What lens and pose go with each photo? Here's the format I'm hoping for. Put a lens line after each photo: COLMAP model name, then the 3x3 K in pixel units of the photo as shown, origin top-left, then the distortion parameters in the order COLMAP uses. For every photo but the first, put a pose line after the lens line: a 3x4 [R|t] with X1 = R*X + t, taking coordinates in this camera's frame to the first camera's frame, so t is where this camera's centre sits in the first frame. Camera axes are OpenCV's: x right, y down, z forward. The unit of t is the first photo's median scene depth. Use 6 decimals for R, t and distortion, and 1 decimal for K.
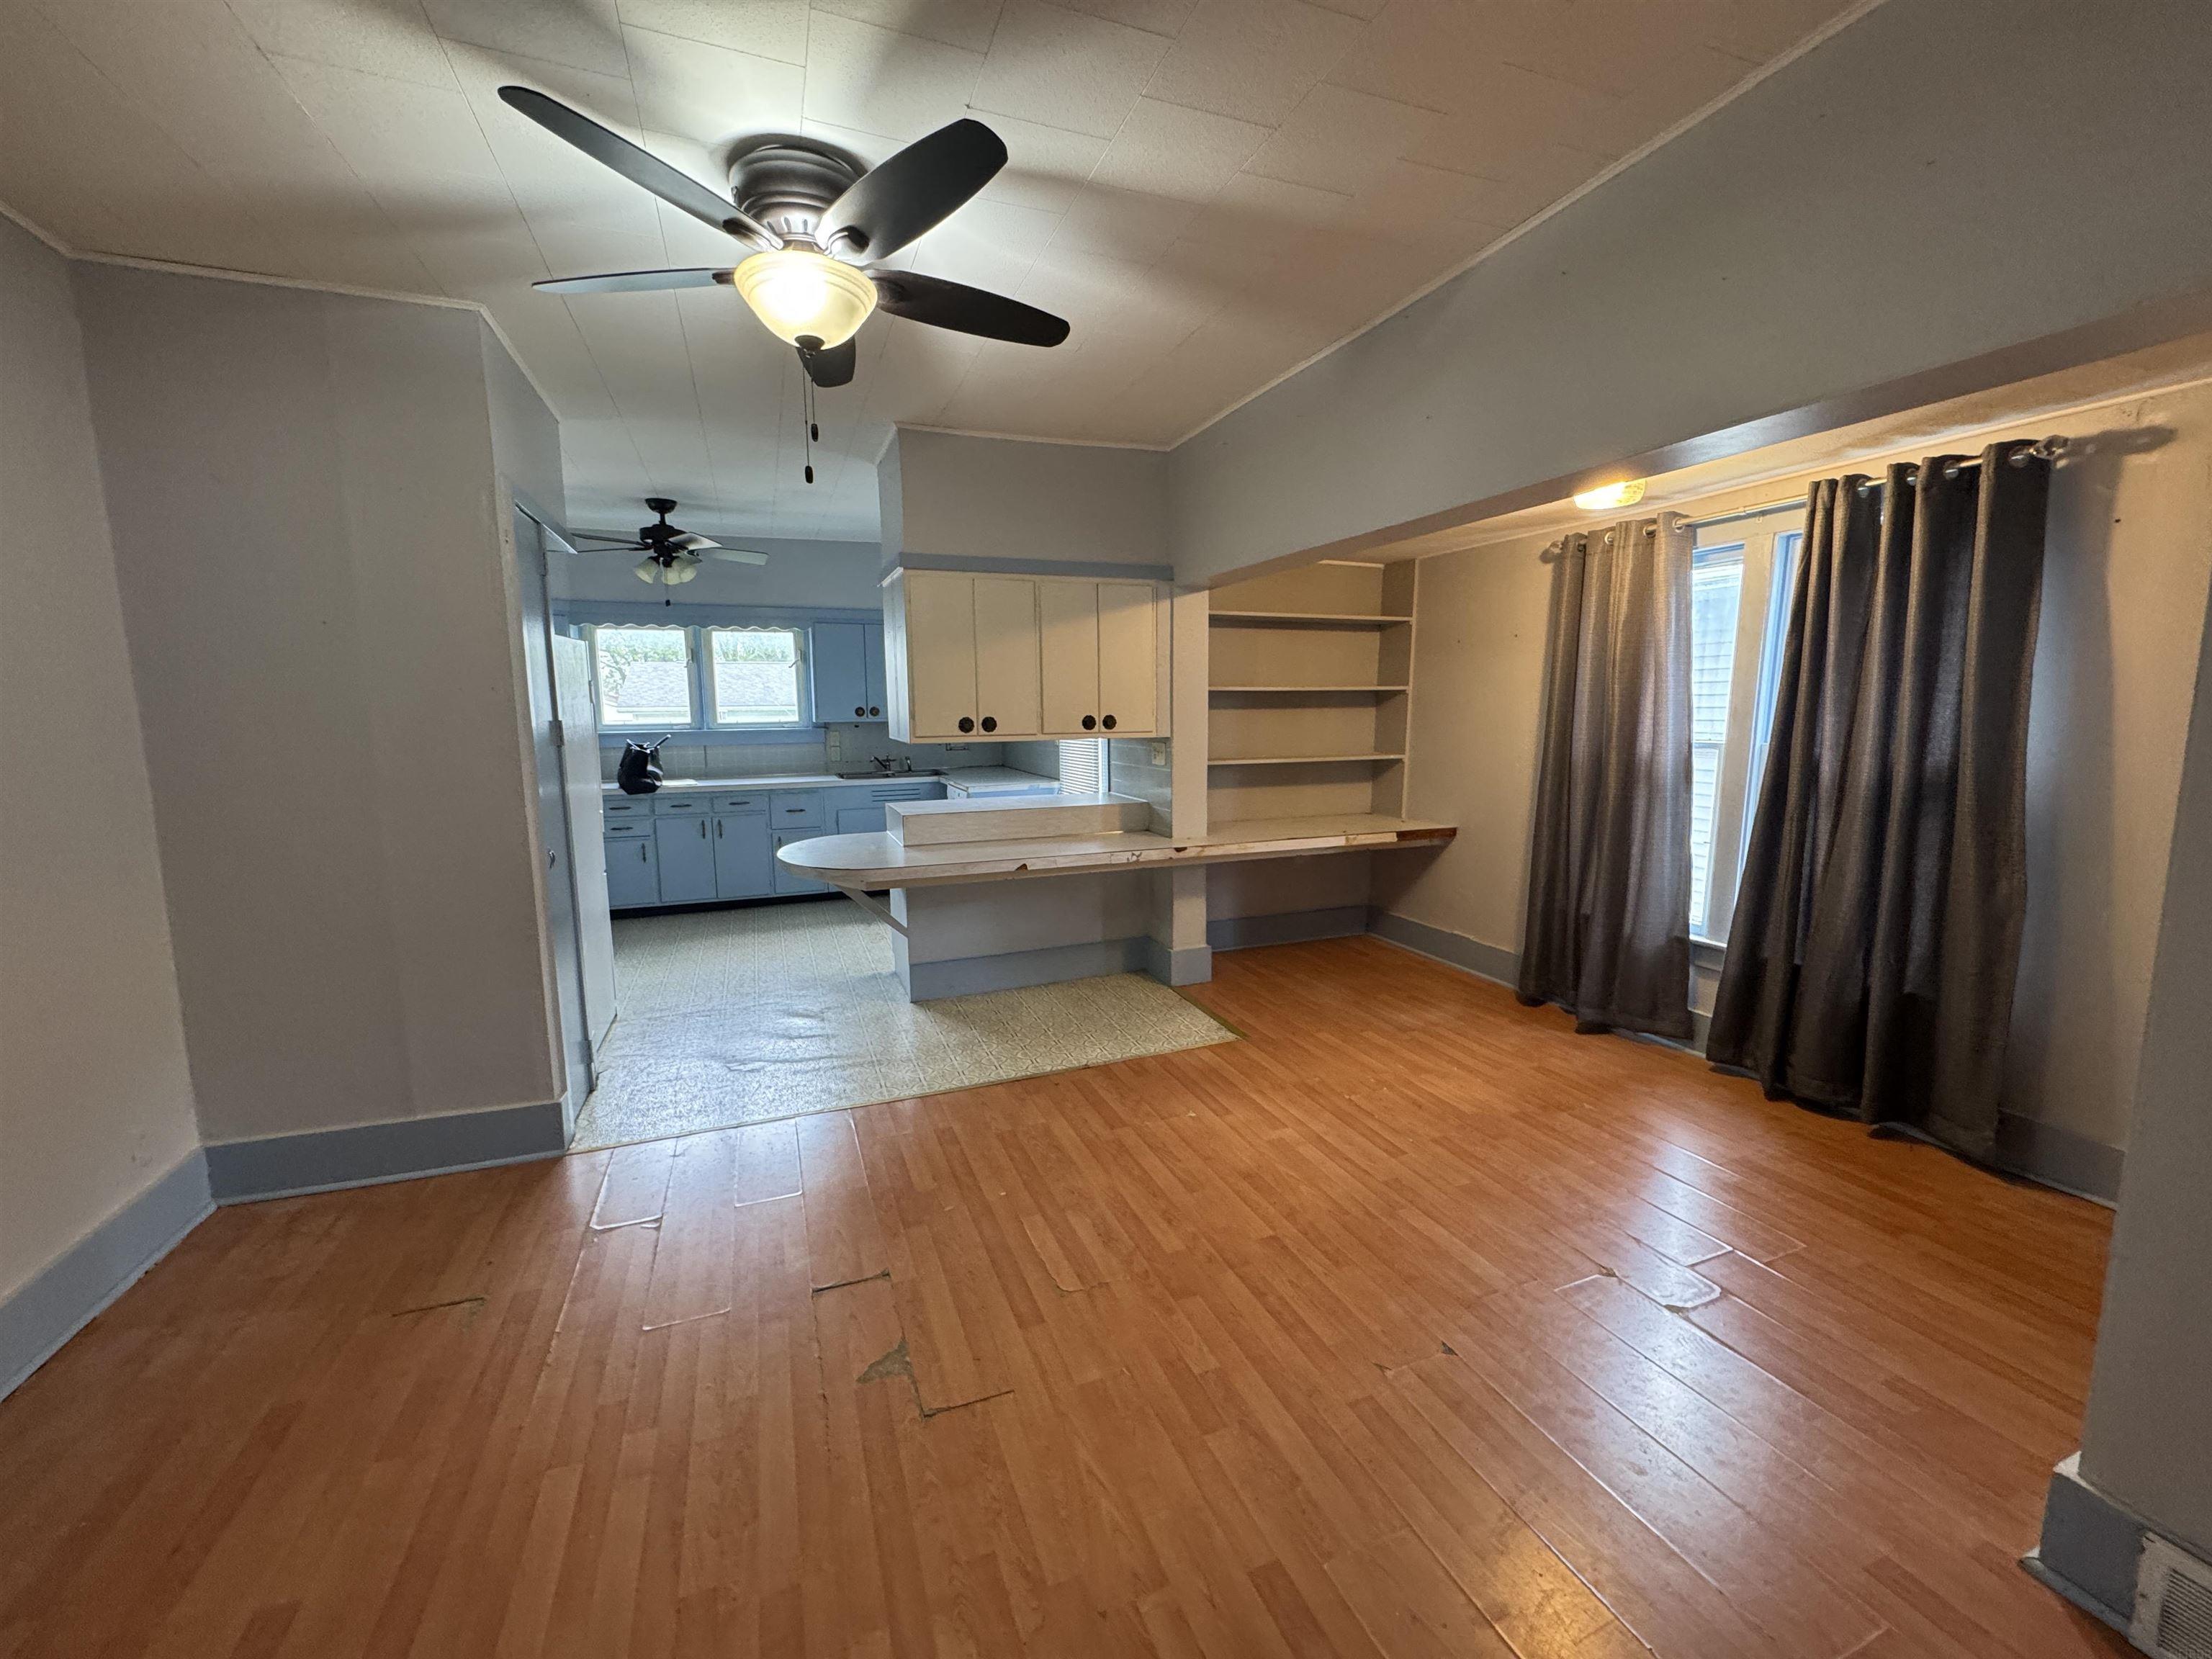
lens RADIAL K [[881.3, 0, 1107.2], [0, 881.3, 825.0], [0, 0, 1]] dist [-0.003566, -0.000039]
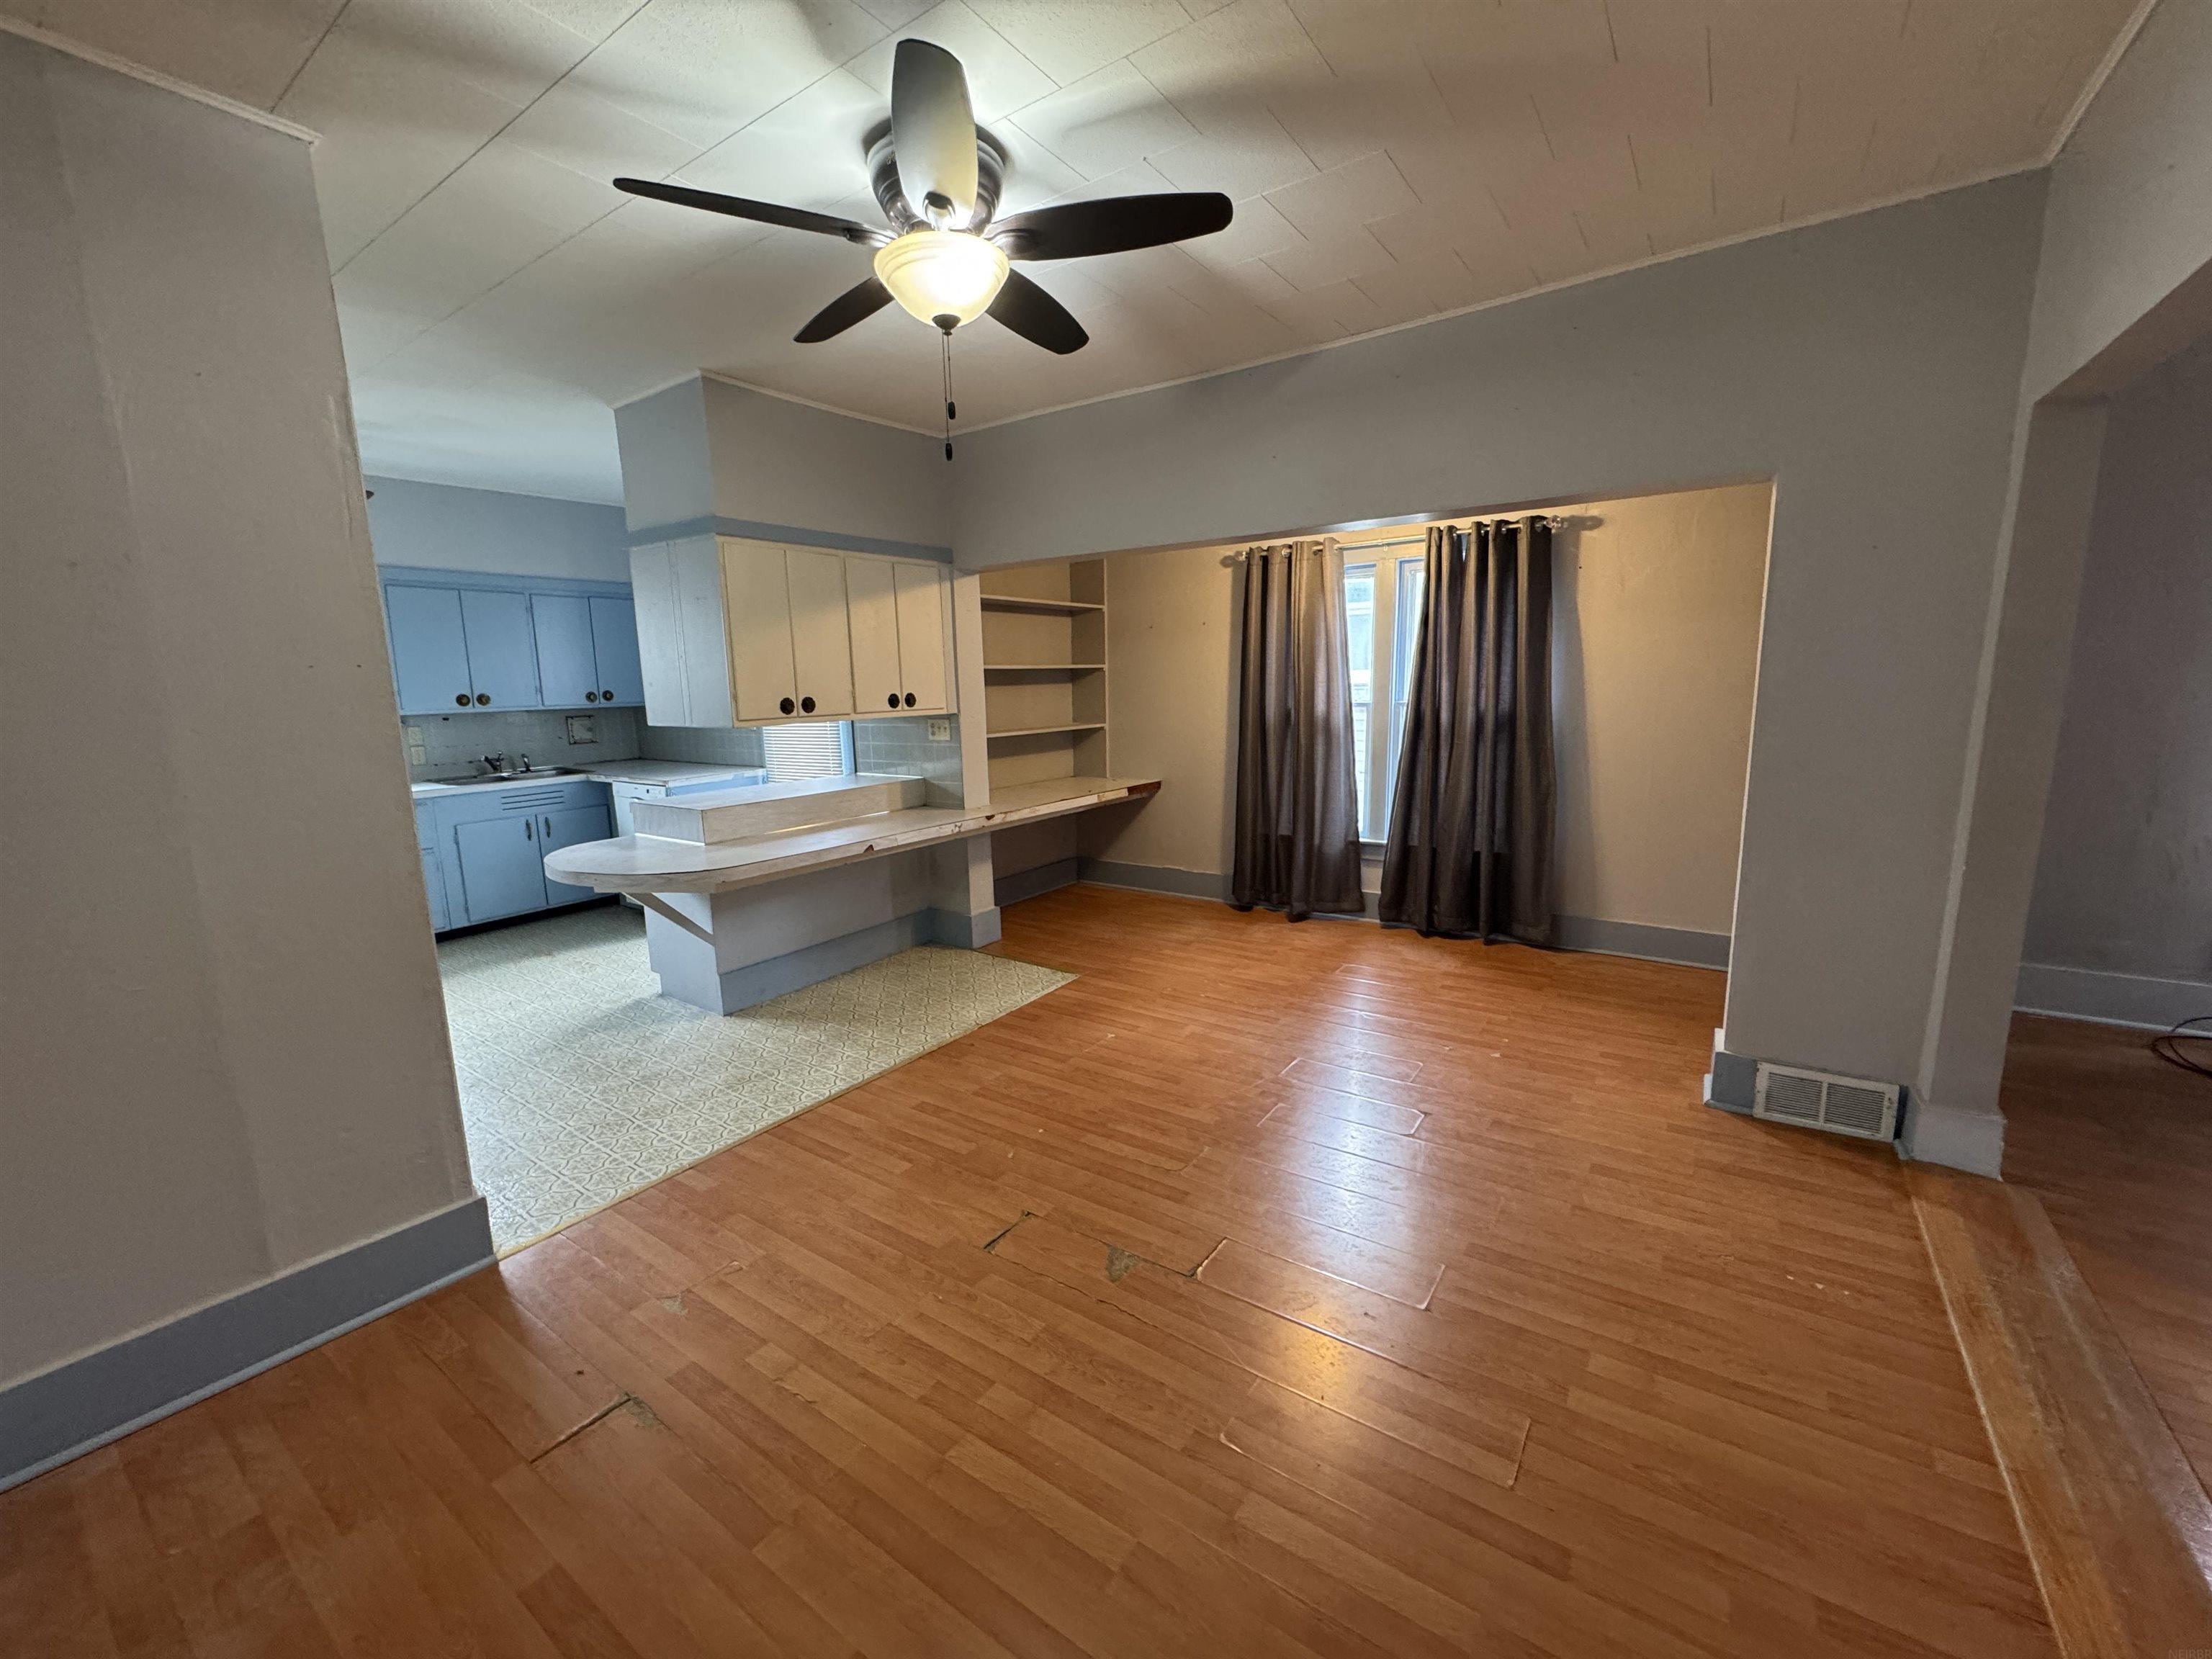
lens RADIAL K [[881.3, 0, 1107.0], [0, 881.3, 824.6], [0, 0, 1]] dist [-0.003566, -0.000039]
pose [[0.831249, -0.101587, 0.546539, -0.384778], [0.091795, 0.994748, 0.045283, 0.001002], [-0.548268, 0.012528, 0.836209, 0.026672]]
